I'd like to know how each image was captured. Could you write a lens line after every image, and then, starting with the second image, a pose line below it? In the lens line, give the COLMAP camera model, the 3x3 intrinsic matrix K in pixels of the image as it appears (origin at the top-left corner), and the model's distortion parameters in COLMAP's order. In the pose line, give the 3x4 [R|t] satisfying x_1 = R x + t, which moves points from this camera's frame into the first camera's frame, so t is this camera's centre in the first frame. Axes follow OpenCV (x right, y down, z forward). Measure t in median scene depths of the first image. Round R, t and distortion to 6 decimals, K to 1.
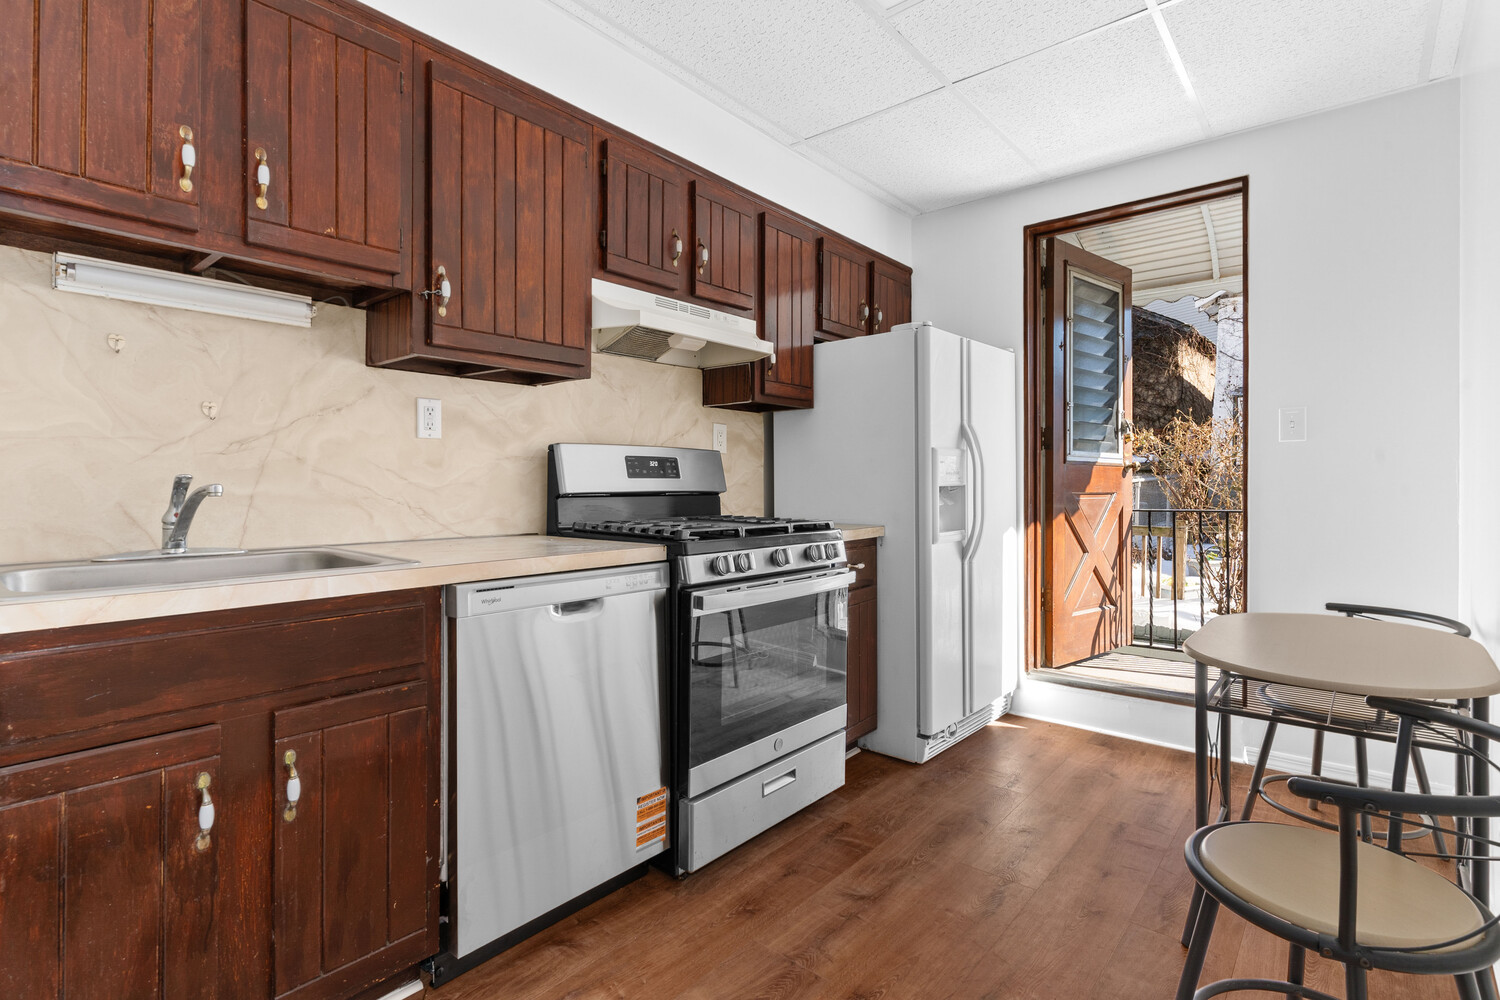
lens RADIAL K [[722.2, 0, 749.8], [0, 722.2, 490.9], [0, 0, 1]] dist [0.004043, 0.000325]
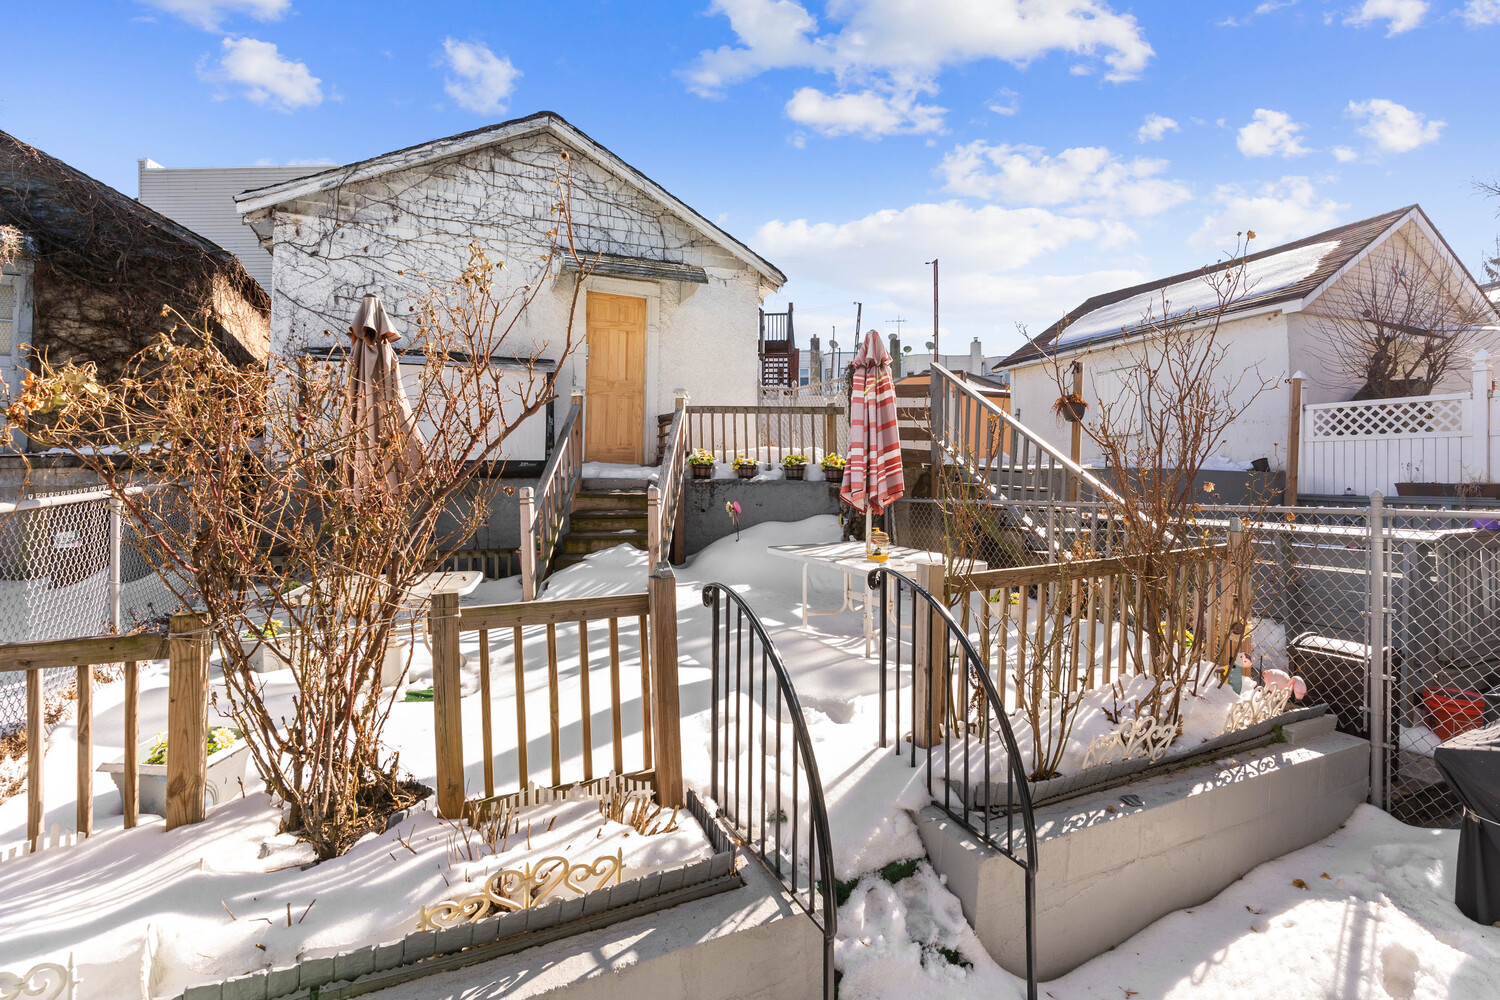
lens RADIAL K [[722.2, 0, 752.6], [0, 722.2, 491.0], [0, 0, 1]] dist [0.004043, 0.000325]
pose [[0.399873, -0.015537, 0.916439, 0.454746], [0.005903, 0.999879, 0.014375, -0.033842], [-0.916552, -0.000338, 0.399916, 0.714195]]
